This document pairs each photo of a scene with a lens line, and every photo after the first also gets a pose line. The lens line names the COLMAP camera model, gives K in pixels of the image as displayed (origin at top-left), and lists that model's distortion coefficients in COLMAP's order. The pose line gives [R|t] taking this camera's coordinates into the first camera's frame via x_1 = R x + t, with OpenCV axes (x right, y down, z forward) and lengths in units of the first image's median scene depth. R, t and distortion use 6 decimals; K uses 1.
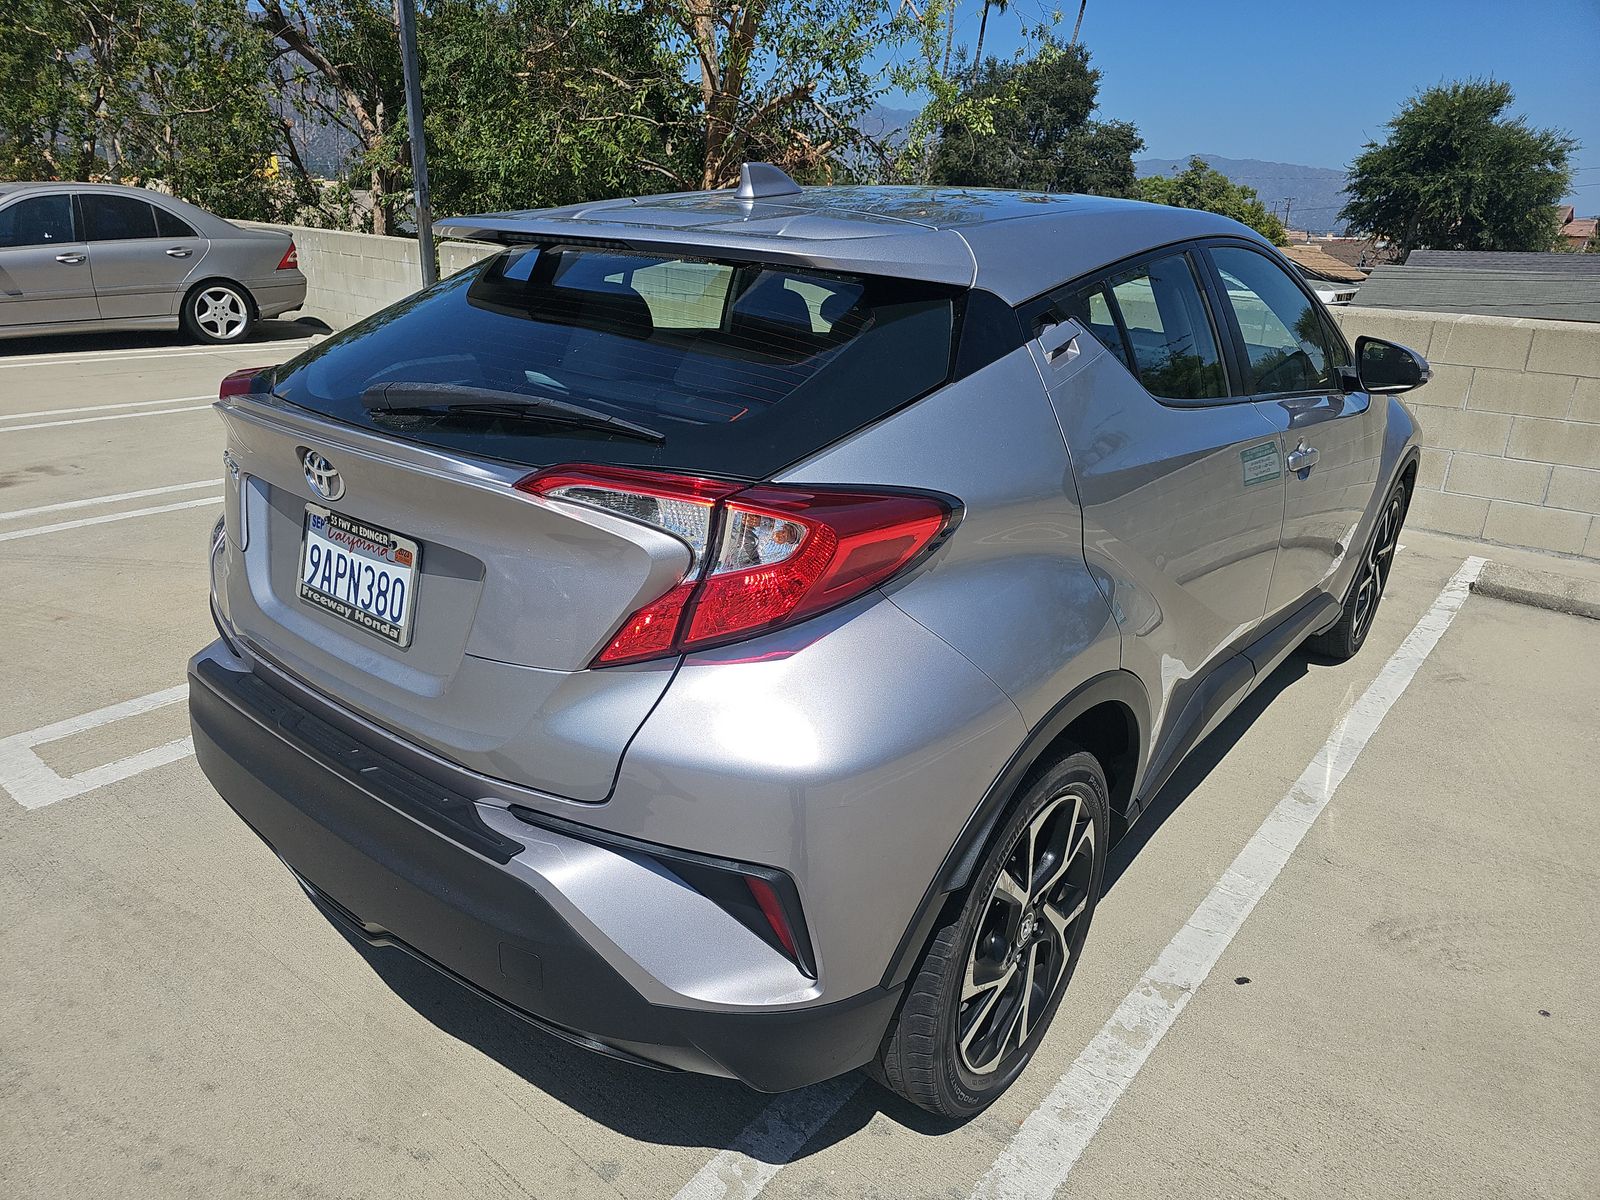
lens RADIAL K [[1086.1, 0, 784.3], [0, 1086.1, 604.2], [0, 0, 1]] dist [0.030140, -0.036182]
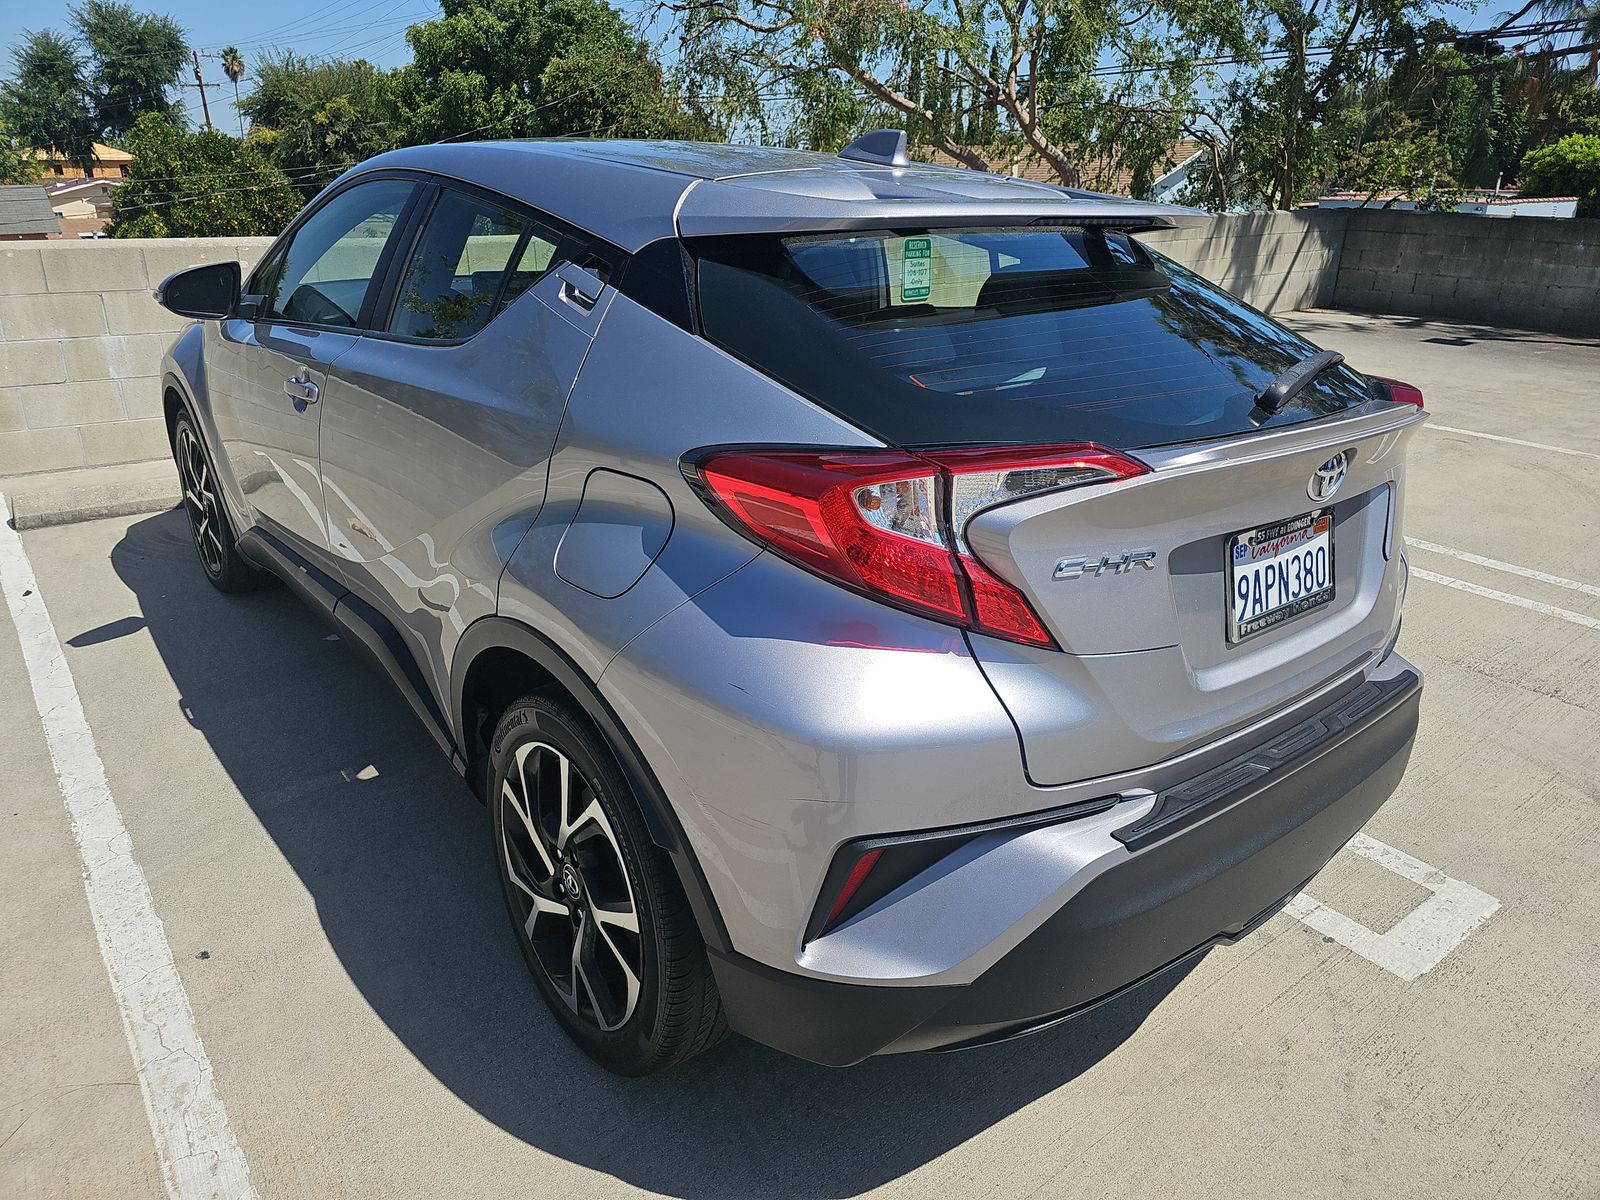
lens RADIAL K [[1069.3, 0, 808.0], [0, 1069.3, 586.3], [0, 0, 1]] dist [0.000828, -0.005787]
pose [[0.207939, -0.379024, 0.901722, -1.244360], [0.315114, 0.898682, 0.305080, -0.410448], [-0.925994, 0.220707, 0.306307, 1.009072]]
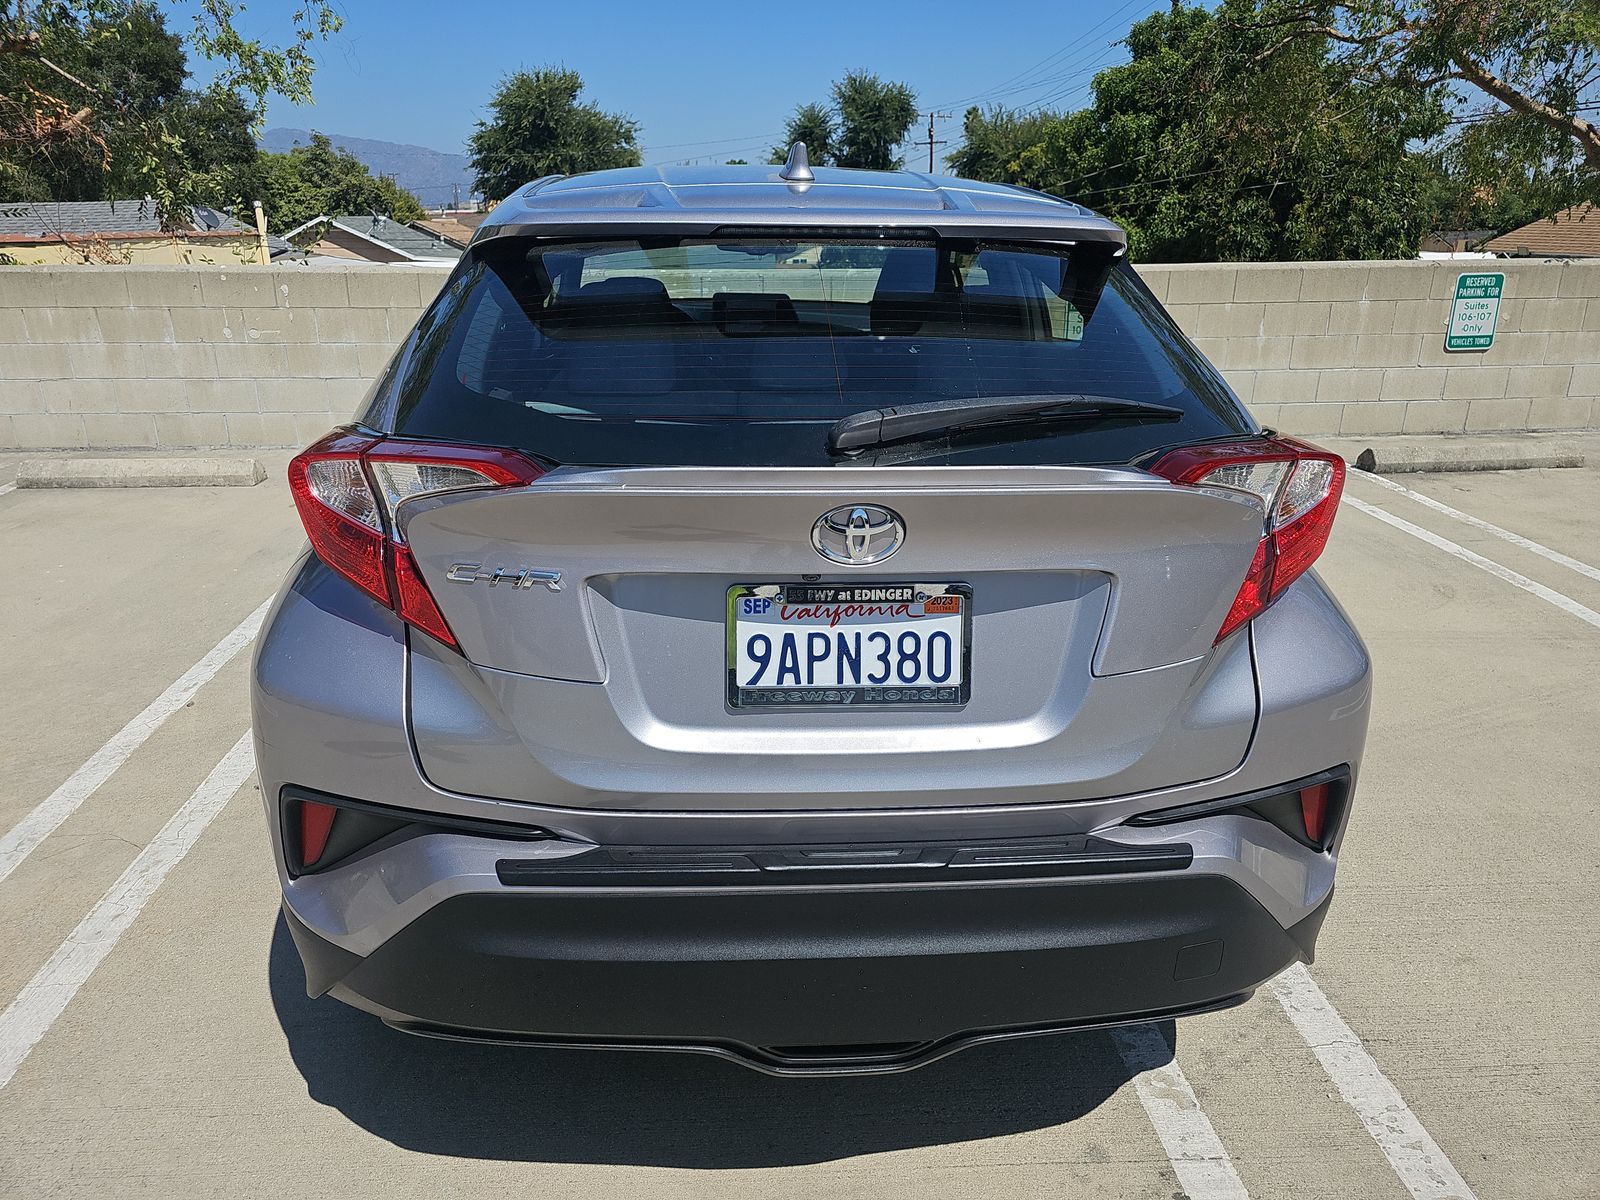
lens RADIAL K [[1053.8, 0, 800.0], [0, 1053.8, 591.1], [0, 0, 1]] dist [0.064672, -0.050798]
pose [[0.728891, -0.262334, 0.632376, -0.832452], [0.252262, 0.961597, 0.108145, -0.150526], [-0.636461, 0.080698, 0.767076, 0.375287]]
